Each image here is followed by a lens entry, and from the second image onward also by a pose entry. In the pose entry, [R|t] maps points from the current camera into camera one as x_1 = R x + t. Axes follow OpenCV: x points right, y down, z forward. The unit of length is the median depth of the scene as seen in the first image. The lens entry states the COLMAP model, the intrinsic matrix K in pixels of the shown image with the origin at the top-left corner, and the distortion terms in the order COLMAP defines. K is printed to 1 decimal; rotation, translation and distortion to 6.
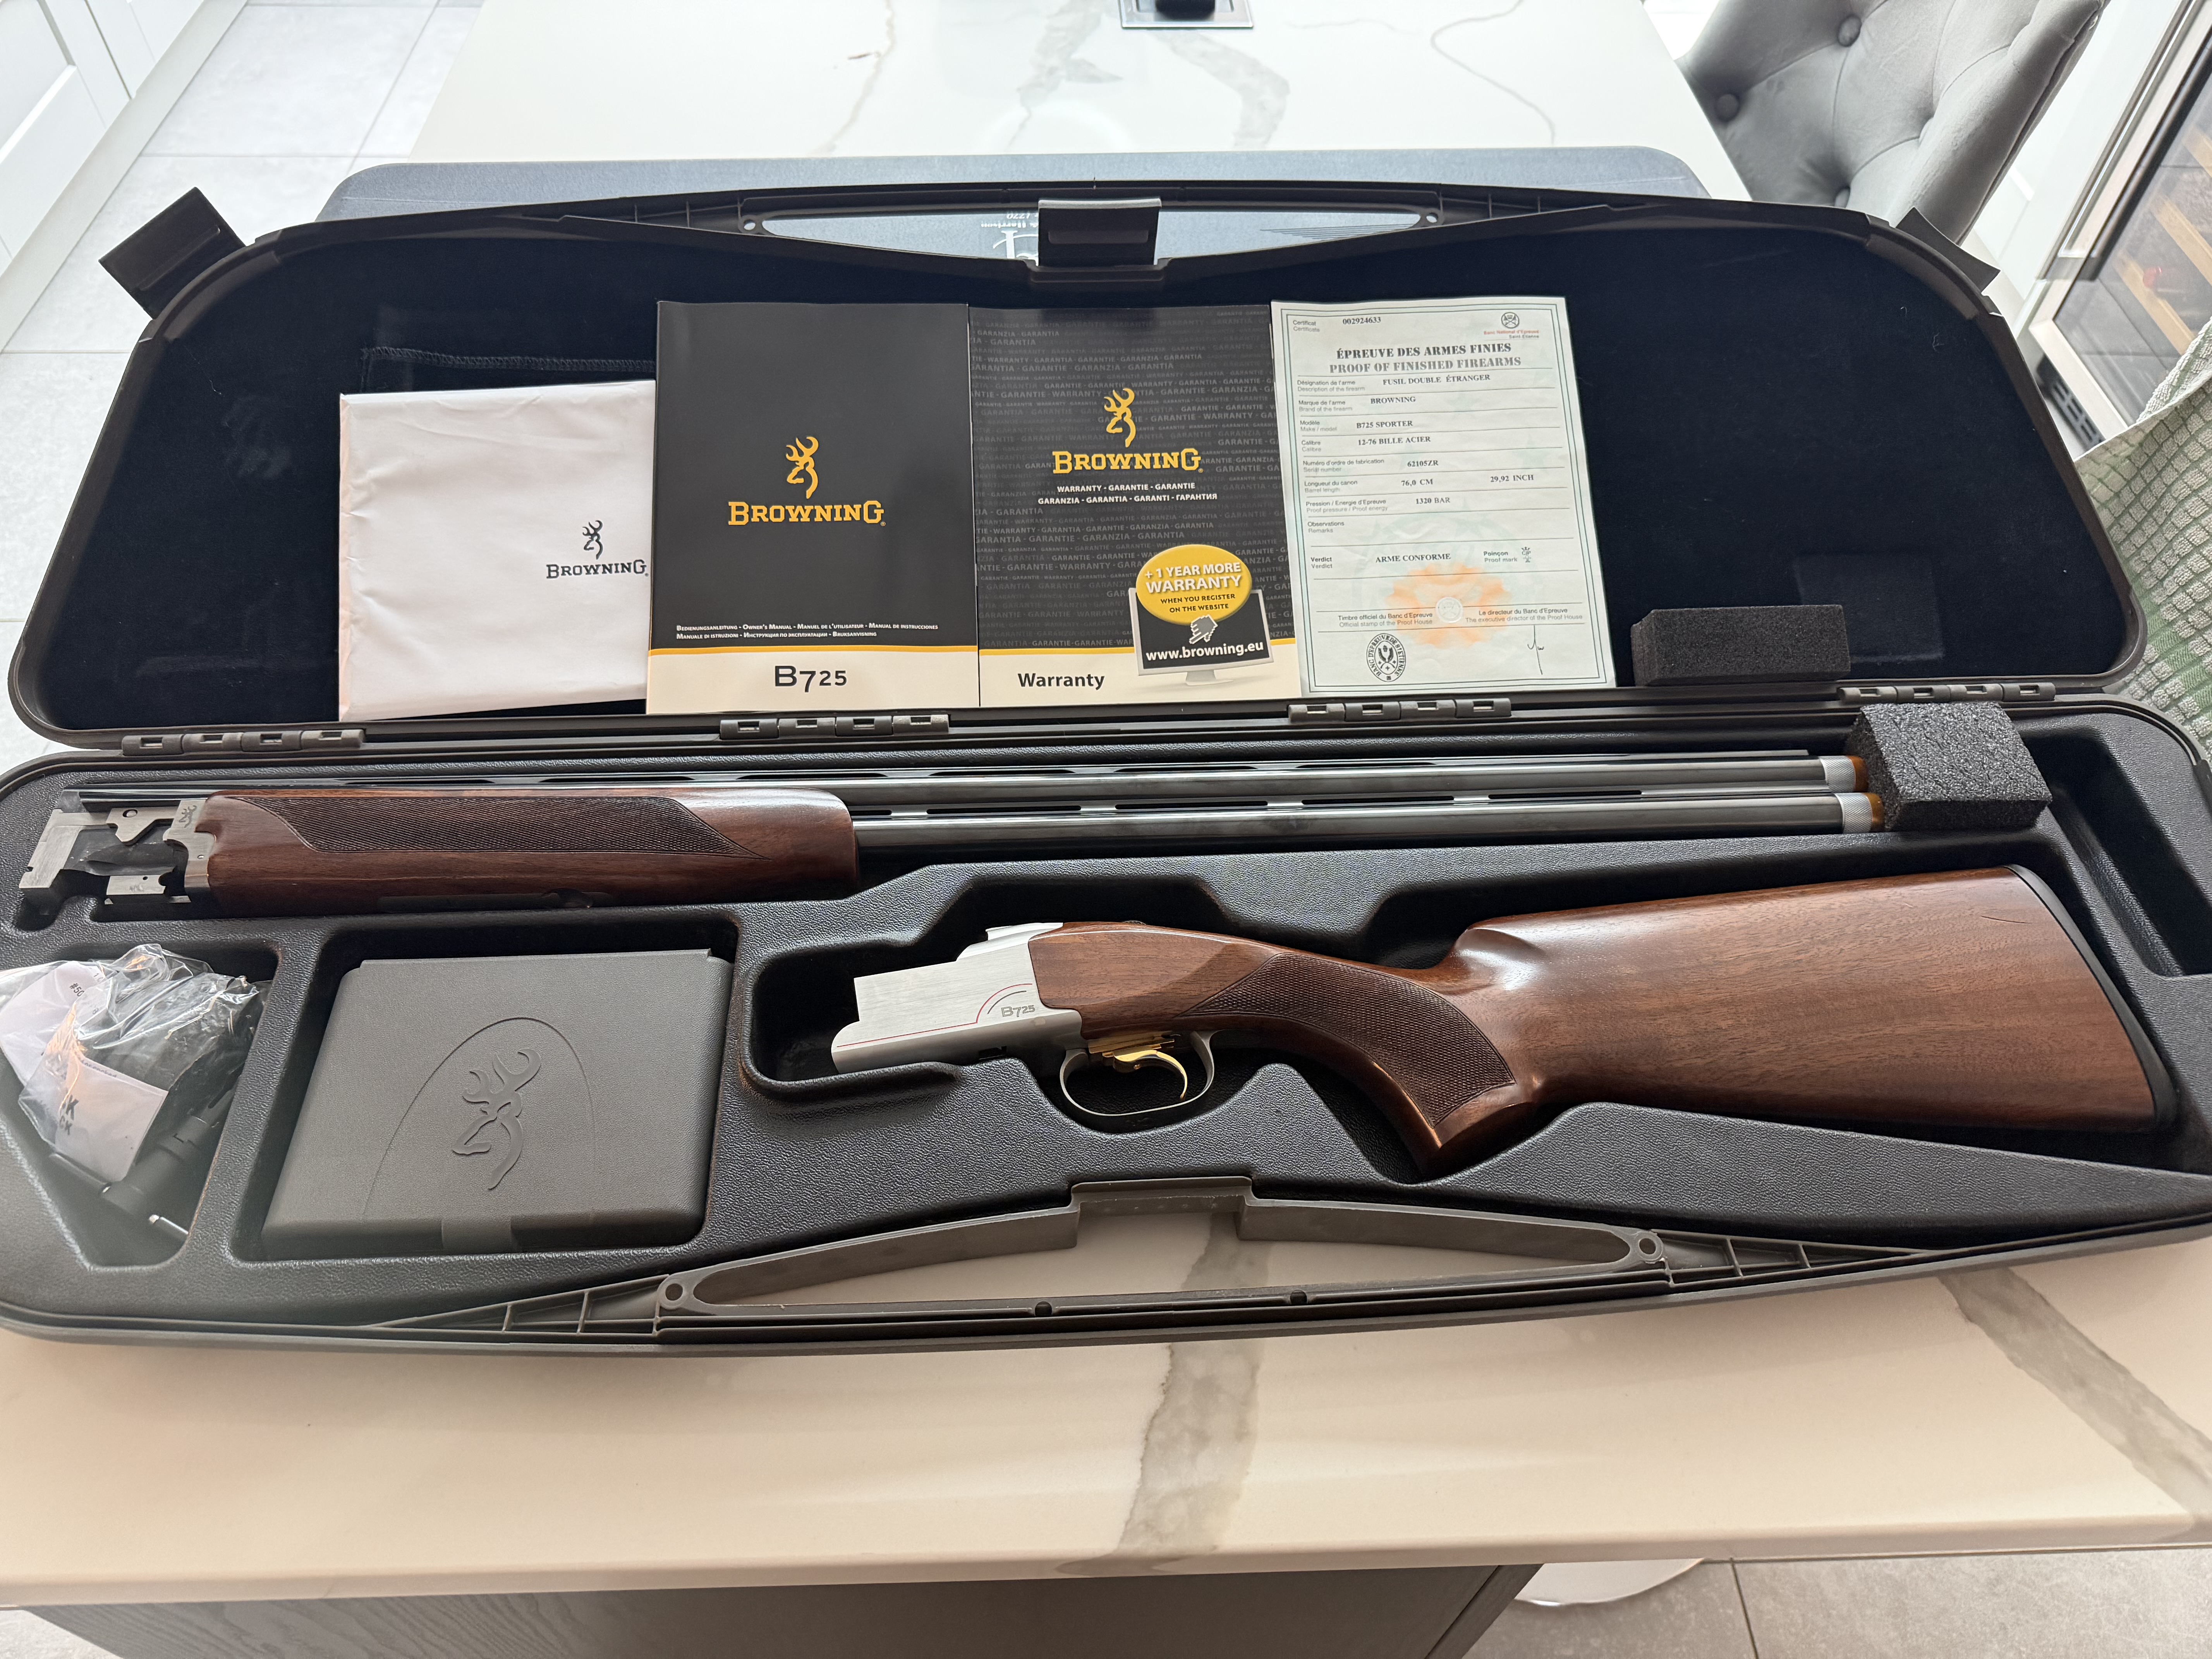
lens RADIAL K [[1569.9, 0, 1106.0], [0, 1569.9, 829.5], [0, 0, 1]] dist [0.004151, -0.011268]
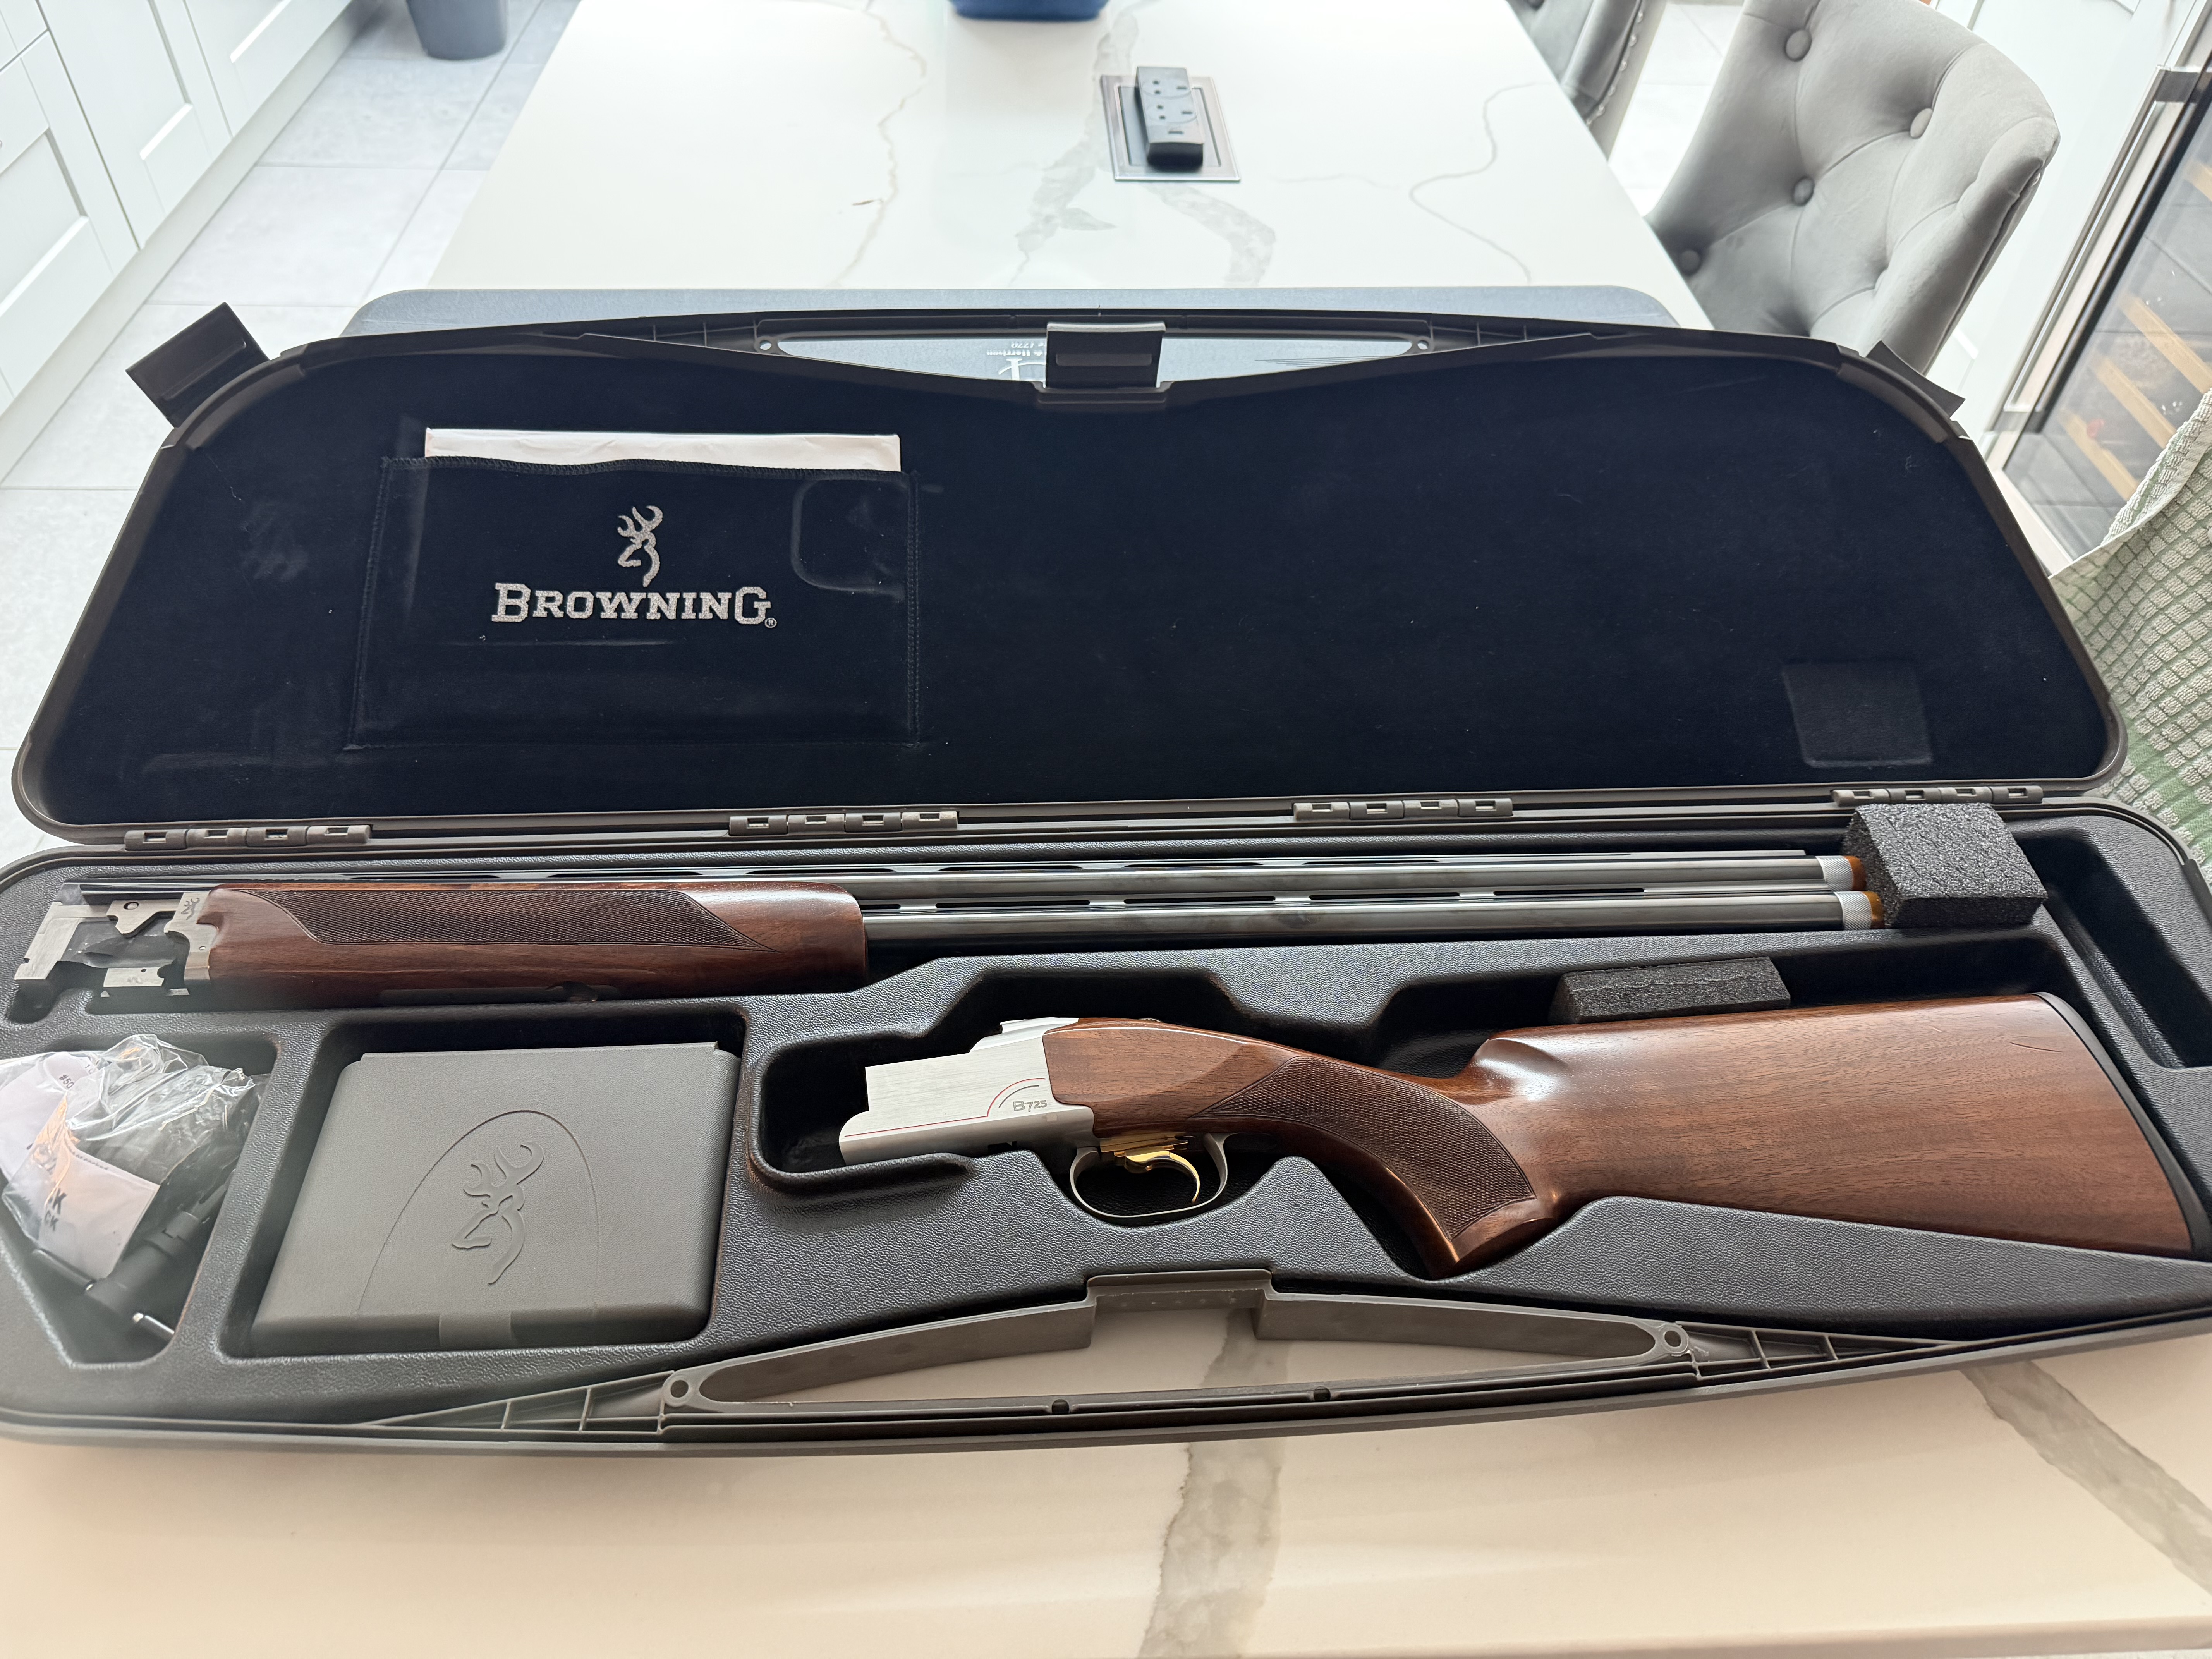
lens RADIAL K [[1572.5, 0, 1109.5], [0, 1572.5, 832.4], [0, 0, 1]] dist [-0.002446, -0.003702]
pose [[0.999802, 0.002346, 0.019765, -0.022339], [-0.000506, 0.995706, -0.092576, 0.031904], [-0.019898, 0.092548, 0.995509, -0.002253]]
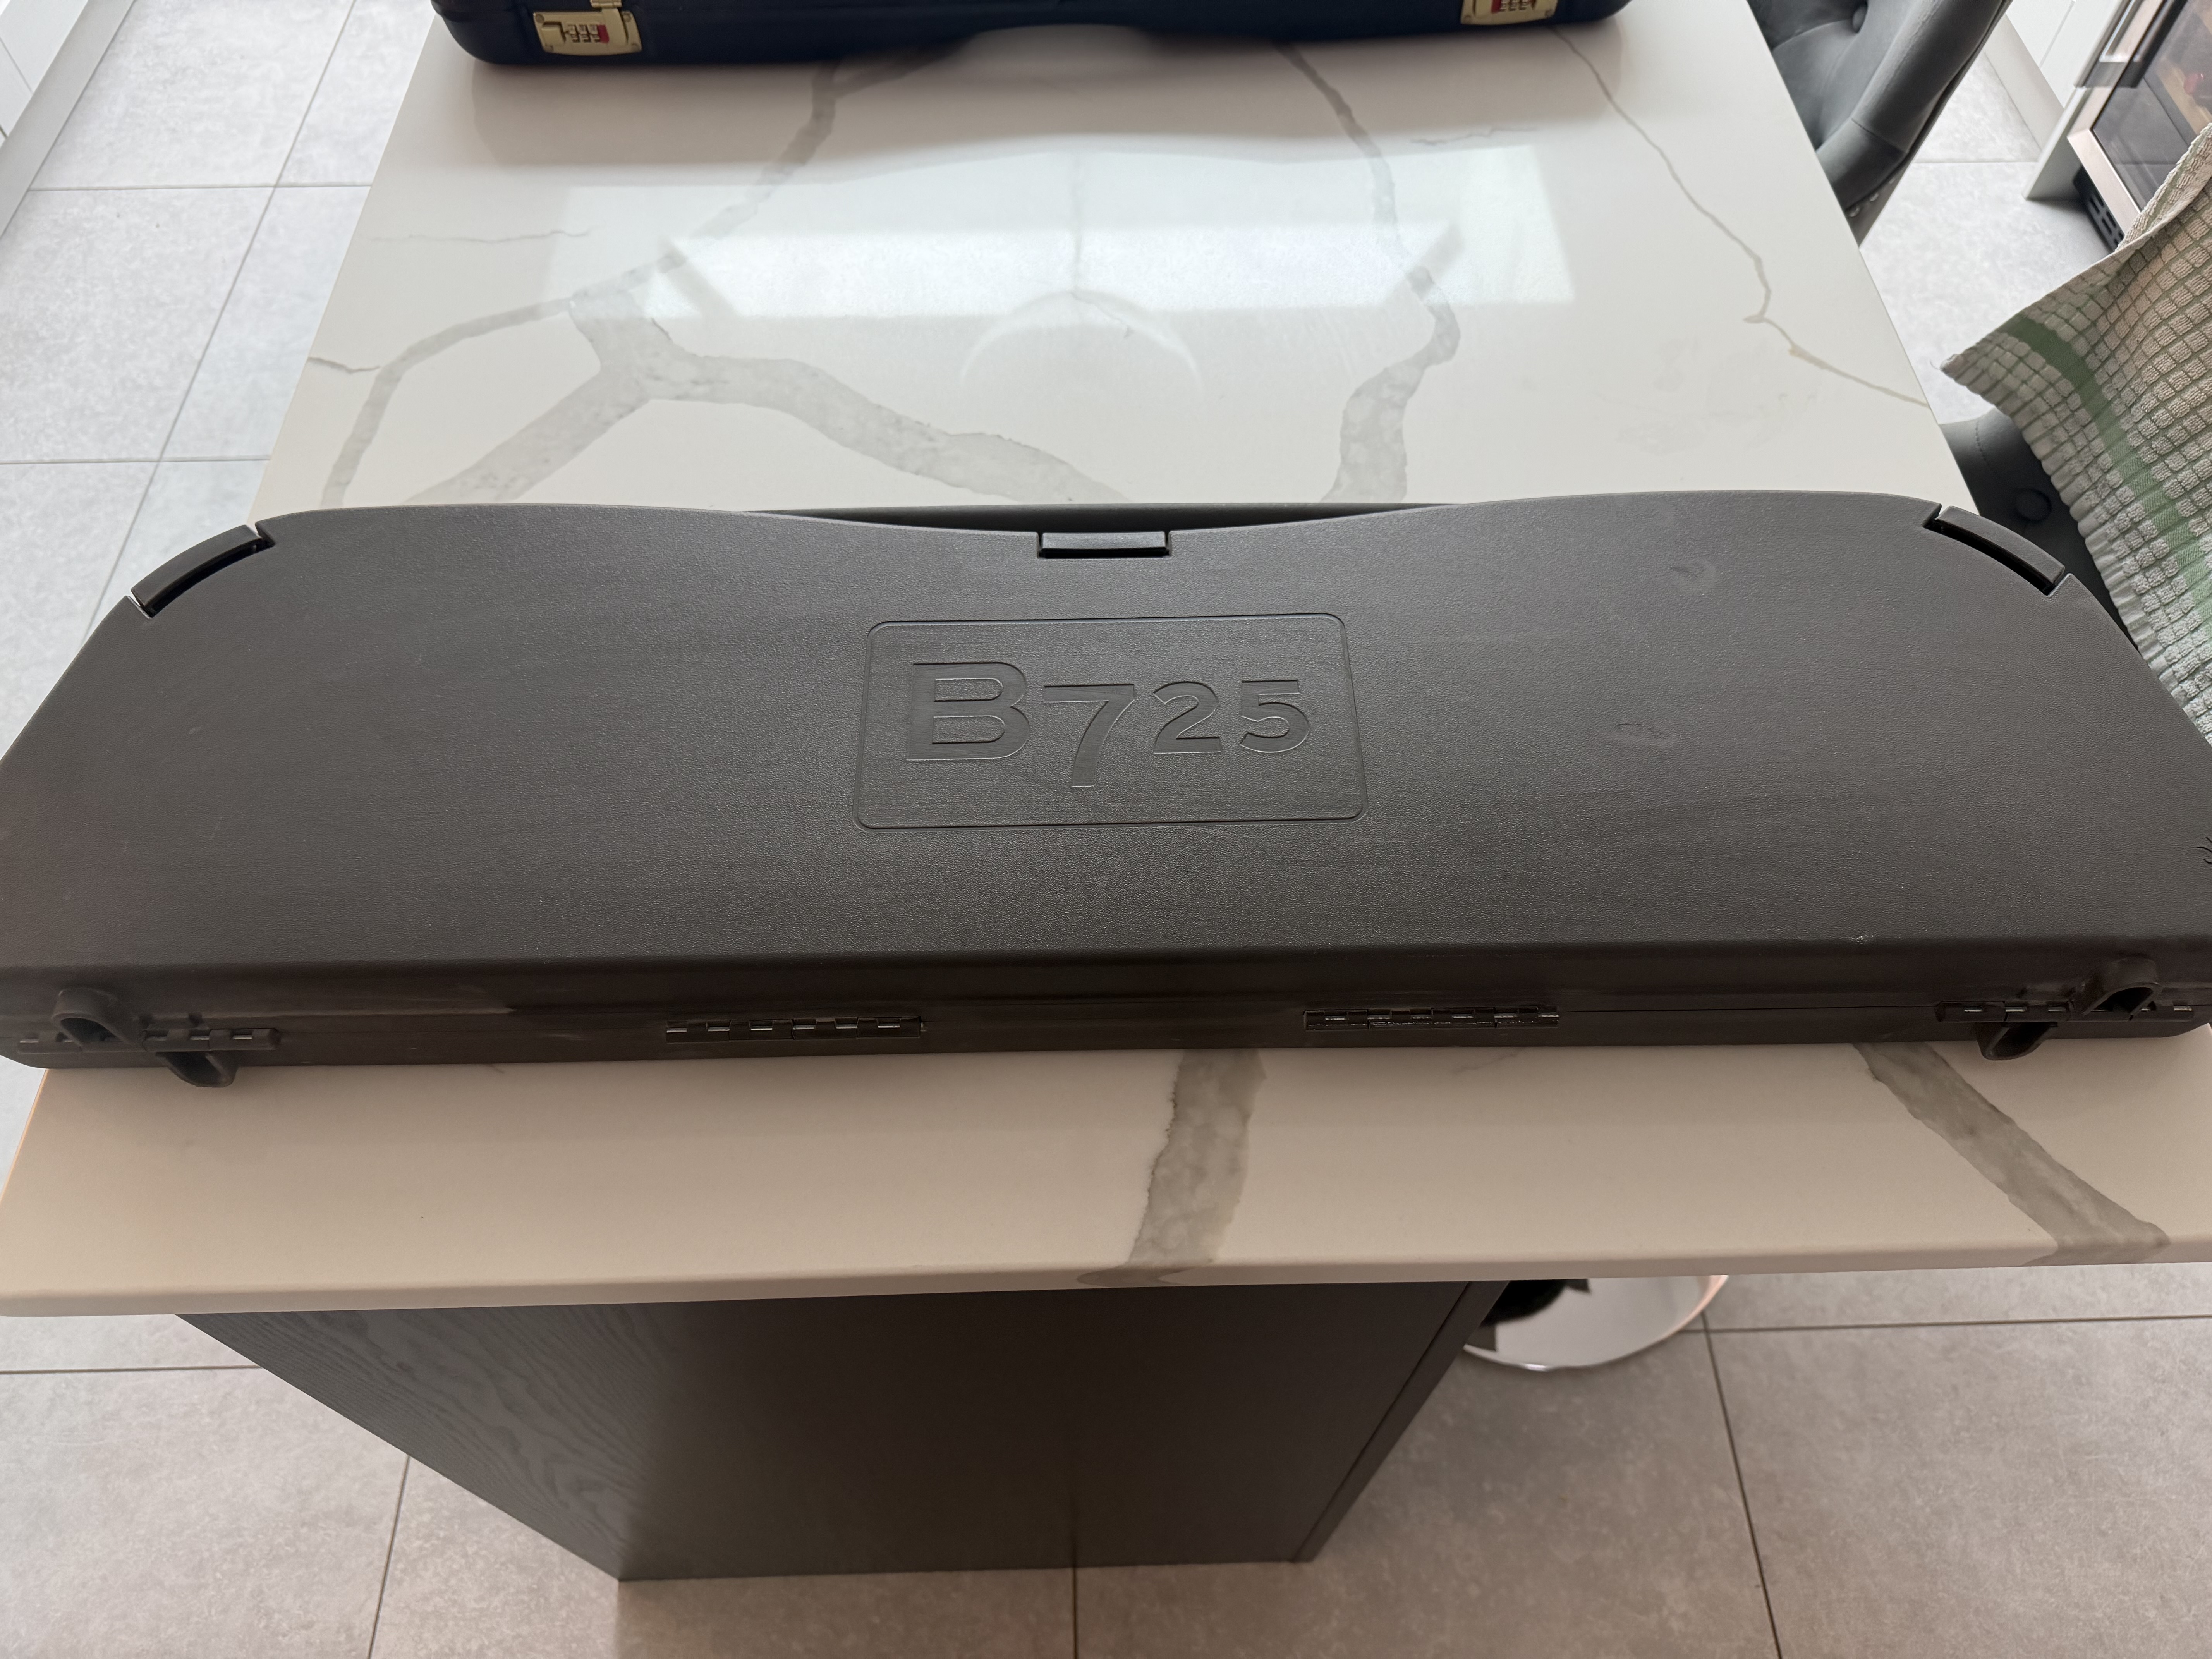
lens RADIAL K [[1569.9, 0, 1106.0], [0, 1569.9, 829.5], [0, 0, 1]] dist [0.004151, -0.011268]
pose [[0.999822, -0.005306, -0.018132, 0.010045], [0.007206, 0.994296, 0.106416, 0.005753], [0.017464, -0.106528, 0.994156, -0.100353]]
